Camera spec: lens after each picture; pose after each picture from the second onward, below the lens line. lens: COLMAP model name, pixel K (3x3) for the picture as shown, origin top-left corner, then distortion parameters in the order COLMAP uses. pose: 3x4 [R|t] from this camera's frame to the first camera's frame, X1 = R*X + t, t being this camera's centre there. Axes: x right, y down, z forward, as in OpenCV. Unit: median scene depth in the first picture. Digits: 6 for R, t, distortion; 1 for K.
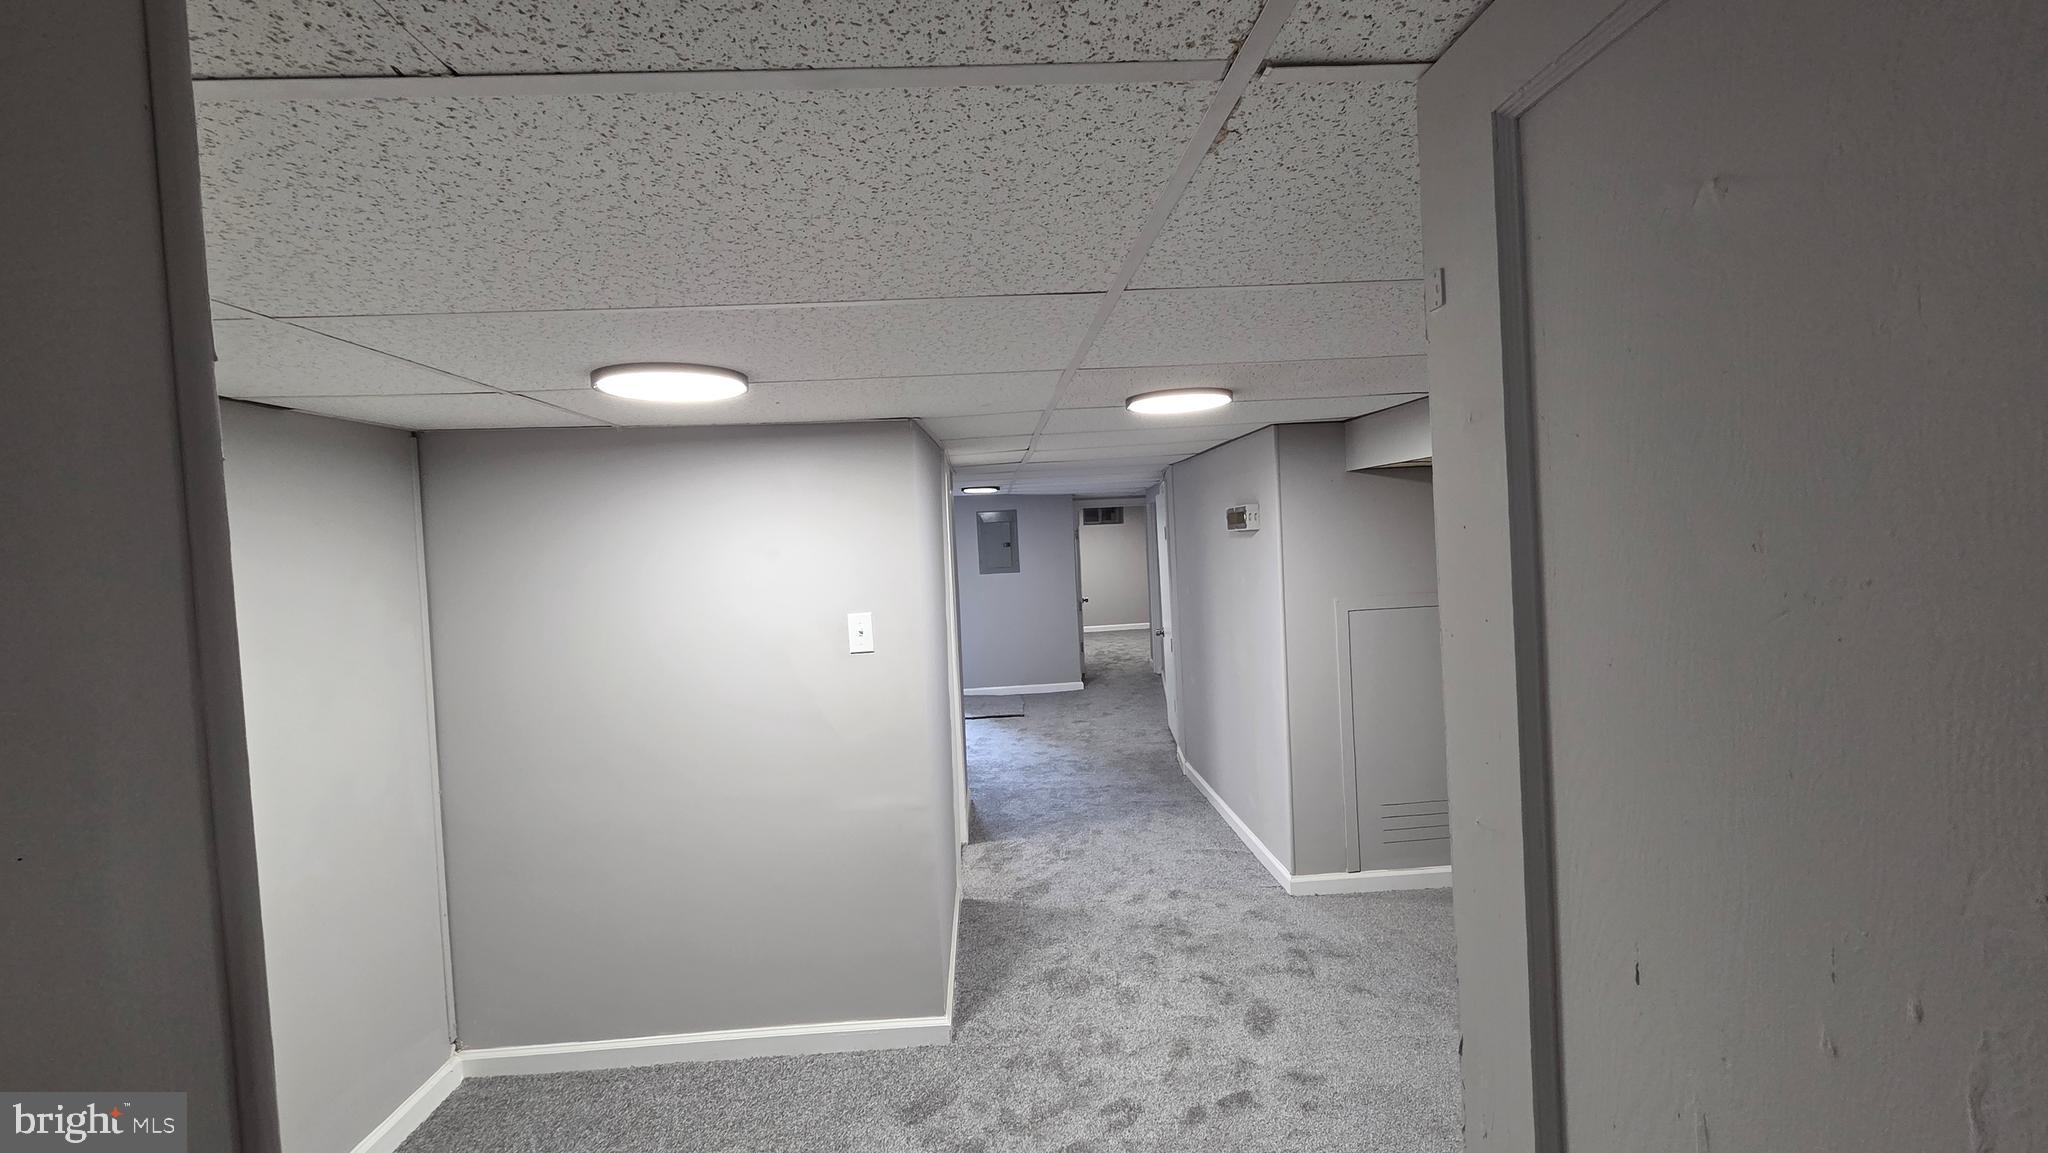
lens RADIAL K [[840.0, 0, 1028.9], [0, 840.0, 569.2], [0, 0, 1]] dist [0.000352, 0.001456]
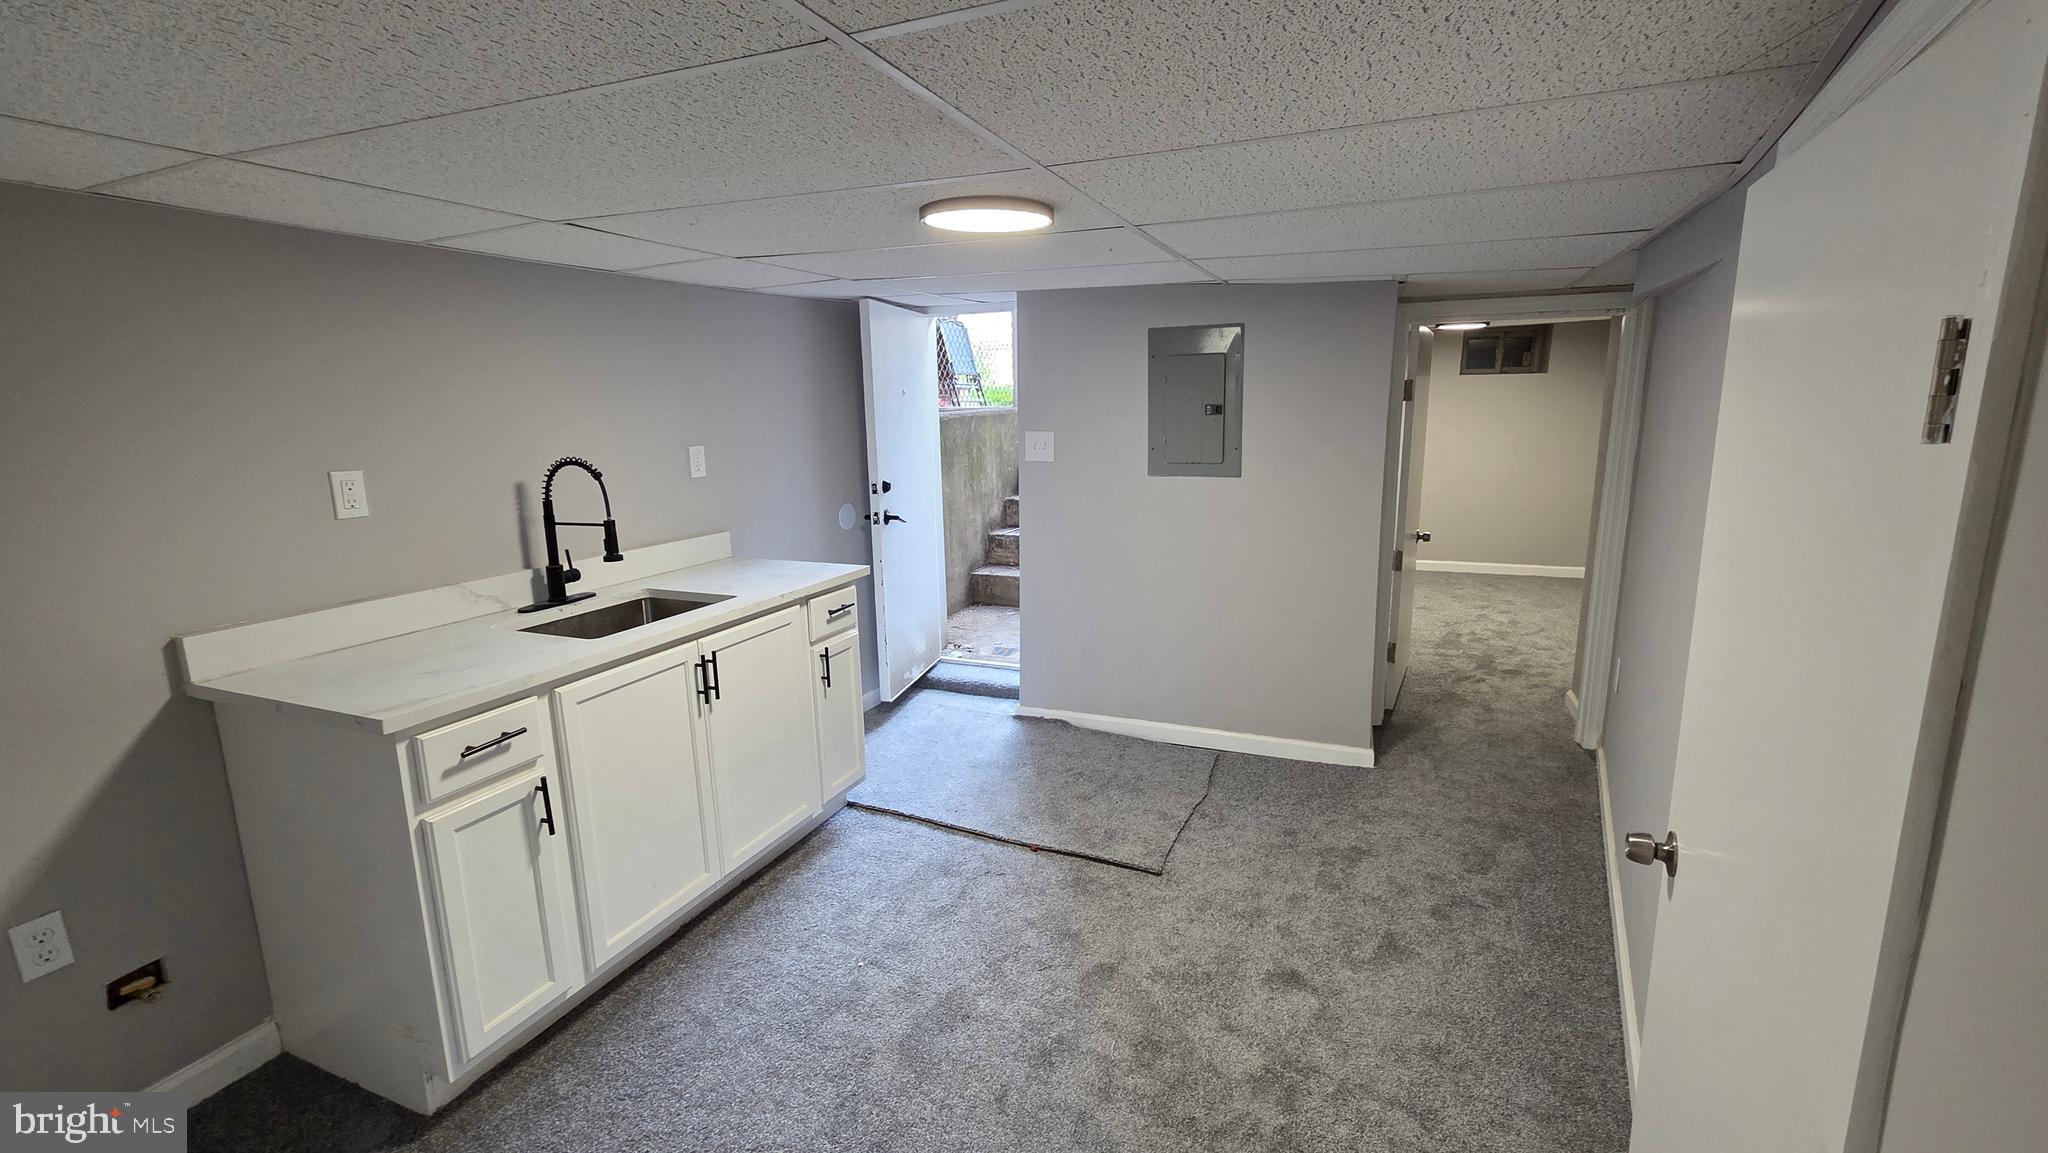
lens RADIAL K [[840.0, 0, 1023.1], [0, 840.0, 575.6], [0, 0, 1]] dist [0.000352, 0.001456]
pose [[0.904332, 0.113126, -0.411565, 0.066972], [-0.040535, 0.982642, 0.181030, -0.018835], [0.424900, -0.147029, 0.893220, 0.547248]]
